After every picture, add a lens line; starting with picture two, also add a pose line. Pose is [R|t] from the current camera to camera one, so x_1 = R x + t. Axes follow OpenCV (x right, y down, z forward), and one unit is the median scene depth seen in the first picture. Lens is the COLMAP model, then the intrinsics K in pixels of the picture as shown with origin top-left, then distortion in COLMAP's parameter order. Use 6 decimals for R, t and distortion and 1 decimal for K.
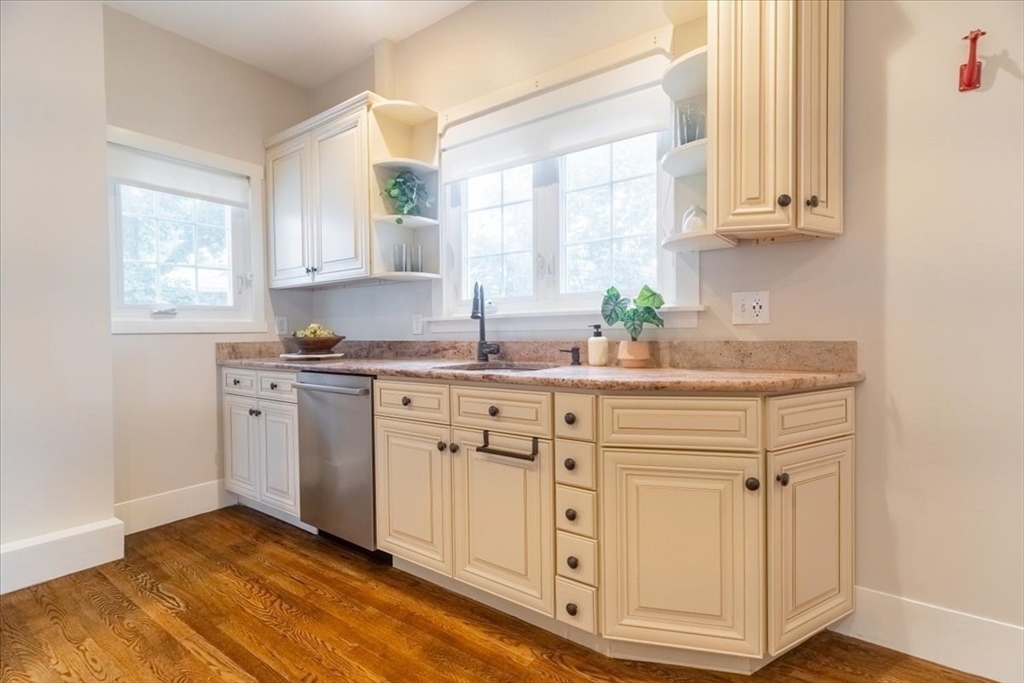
lens RADIAL K [[503.0, 0, 512.0], [0, 503.0, 341.5], [0, 0, 1]] dist [-0.000722, 0.000025]
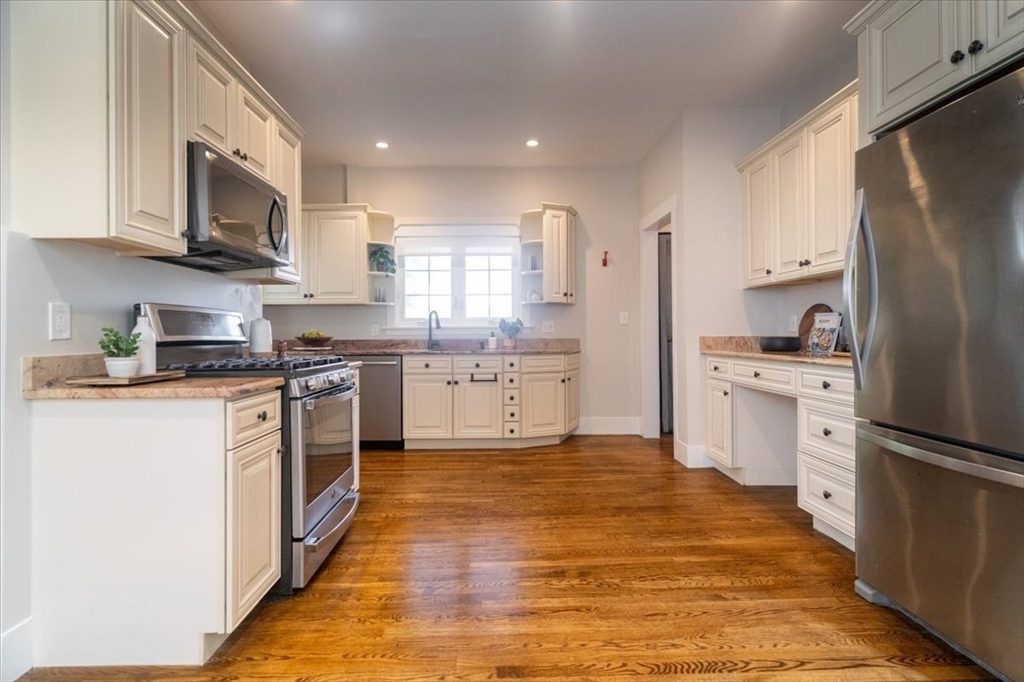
lens RADIAL K [[503.0, 0, 512.0], [0, 503.0, 341.0], [0, 0, 1]] dist [-0.000722, 0.000025]
pose [[0.787052, 0.000367, 0.616886, -1.445913], [0.008426, 0.999900, -0.011346, 0.043575], [-0.616829, 0.014128, 0.786970, -1.111385]]
